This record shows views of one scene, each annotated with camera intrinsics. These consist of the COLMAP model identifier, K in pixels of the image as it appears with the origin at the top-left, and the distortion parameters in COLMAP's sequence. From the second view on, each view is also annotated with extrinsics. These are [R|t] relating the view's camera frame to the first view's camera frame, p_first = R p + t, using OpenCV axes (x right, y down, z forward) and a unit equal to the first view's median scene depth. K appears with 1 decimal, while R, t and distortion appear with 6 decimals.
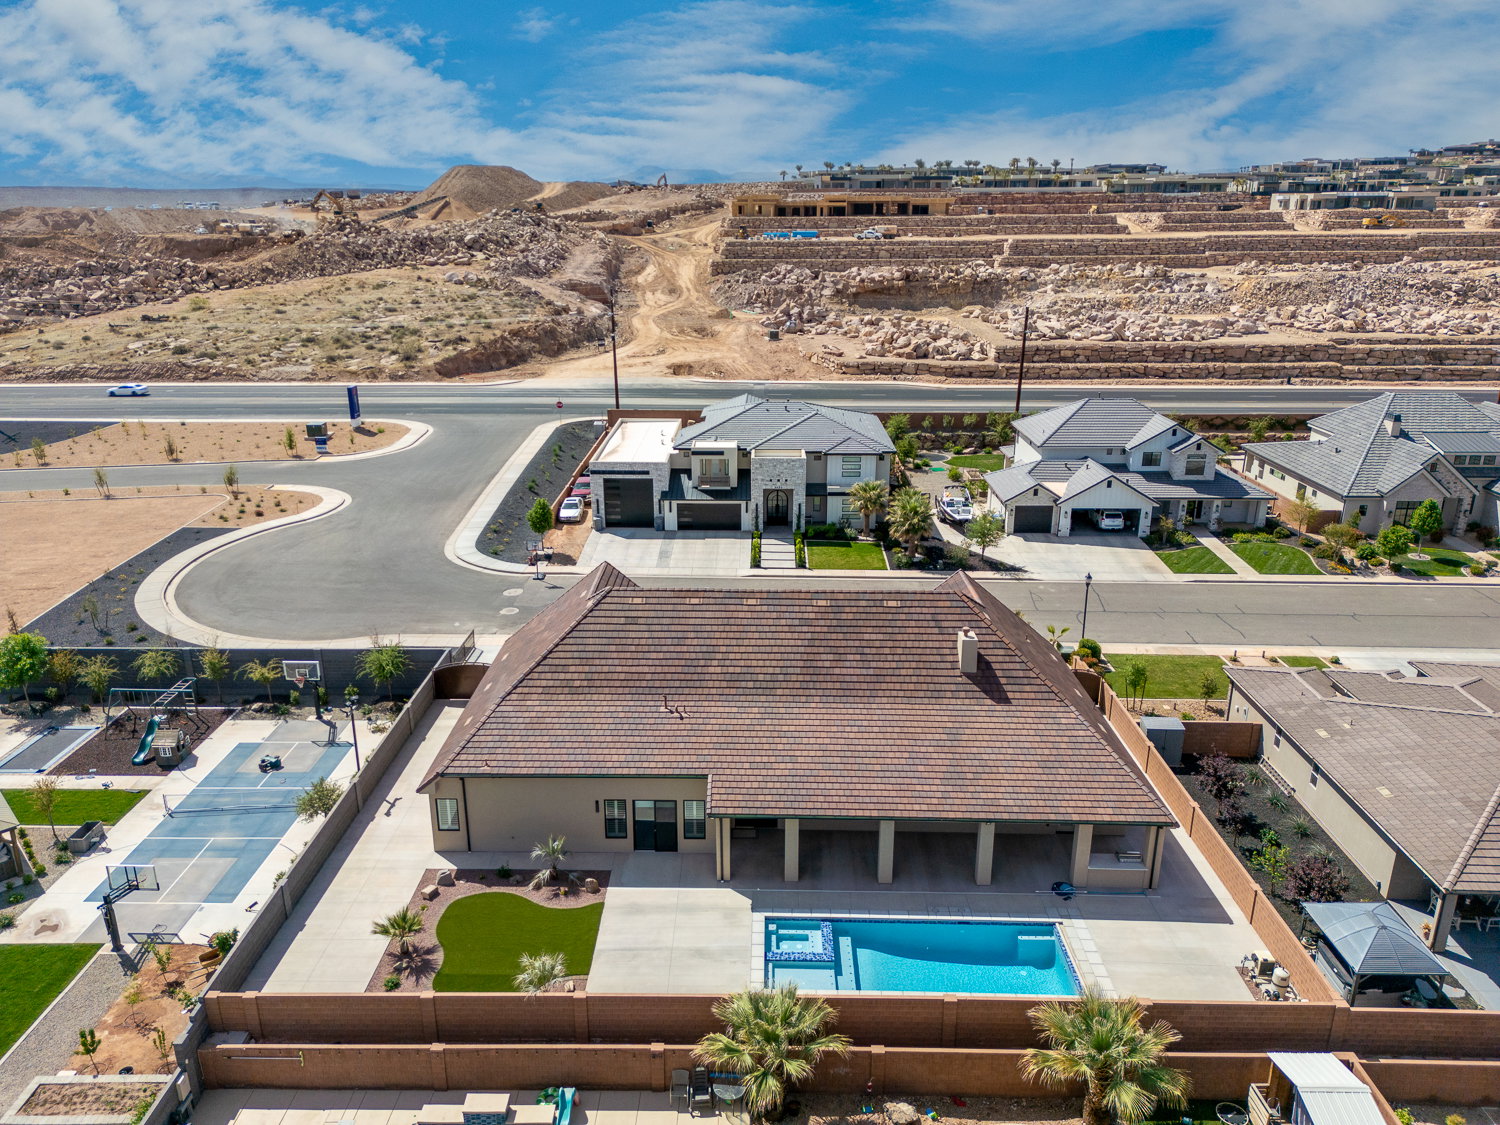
lens RADIAL K [[1043.0, 0, 748.6], [0, 1043.0, 561.4], [0, 0, 1]] dist [0.094882, -0.103989]
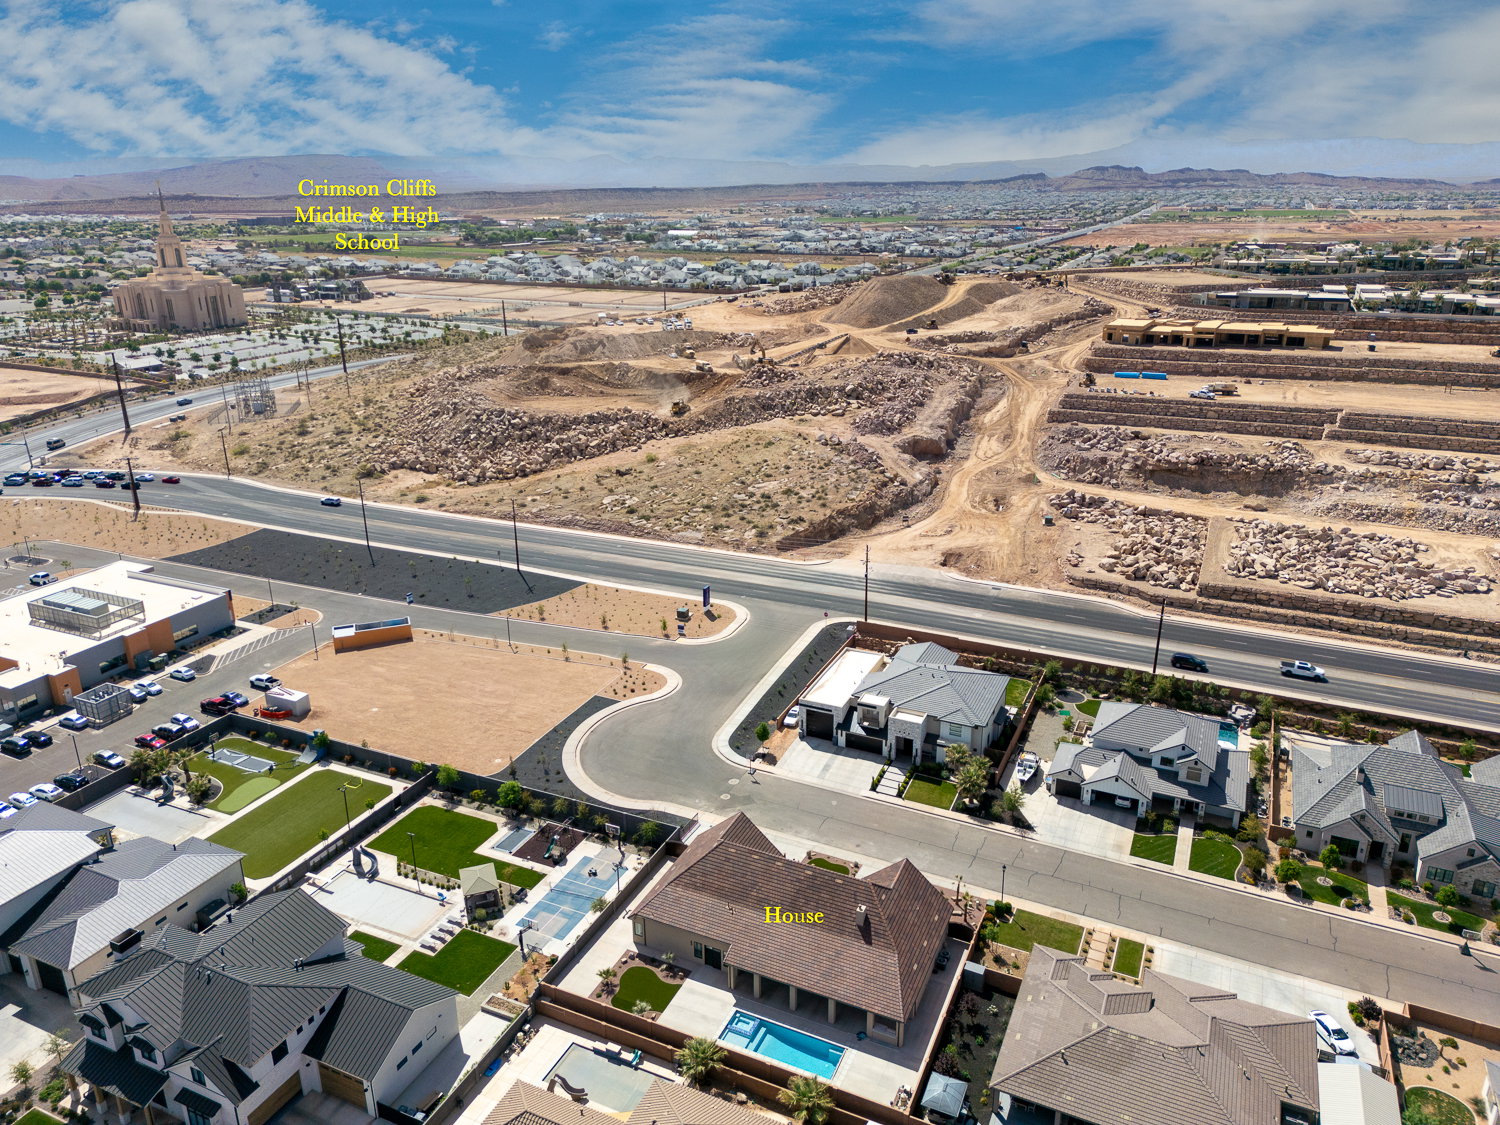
lens RADIAL K [[1043.0, 0, 748.6], [0, 1043.0, 561.4], [0, 0, 1]] dist [0.094882, -0.103989]
pose [[0.911569, 0.128151, -0.390666, 0.412737], [-0.120690, 0.991728, 0.043703, -0.386360], [0.393035, 0.007311, 0.919495, -0.603922]]
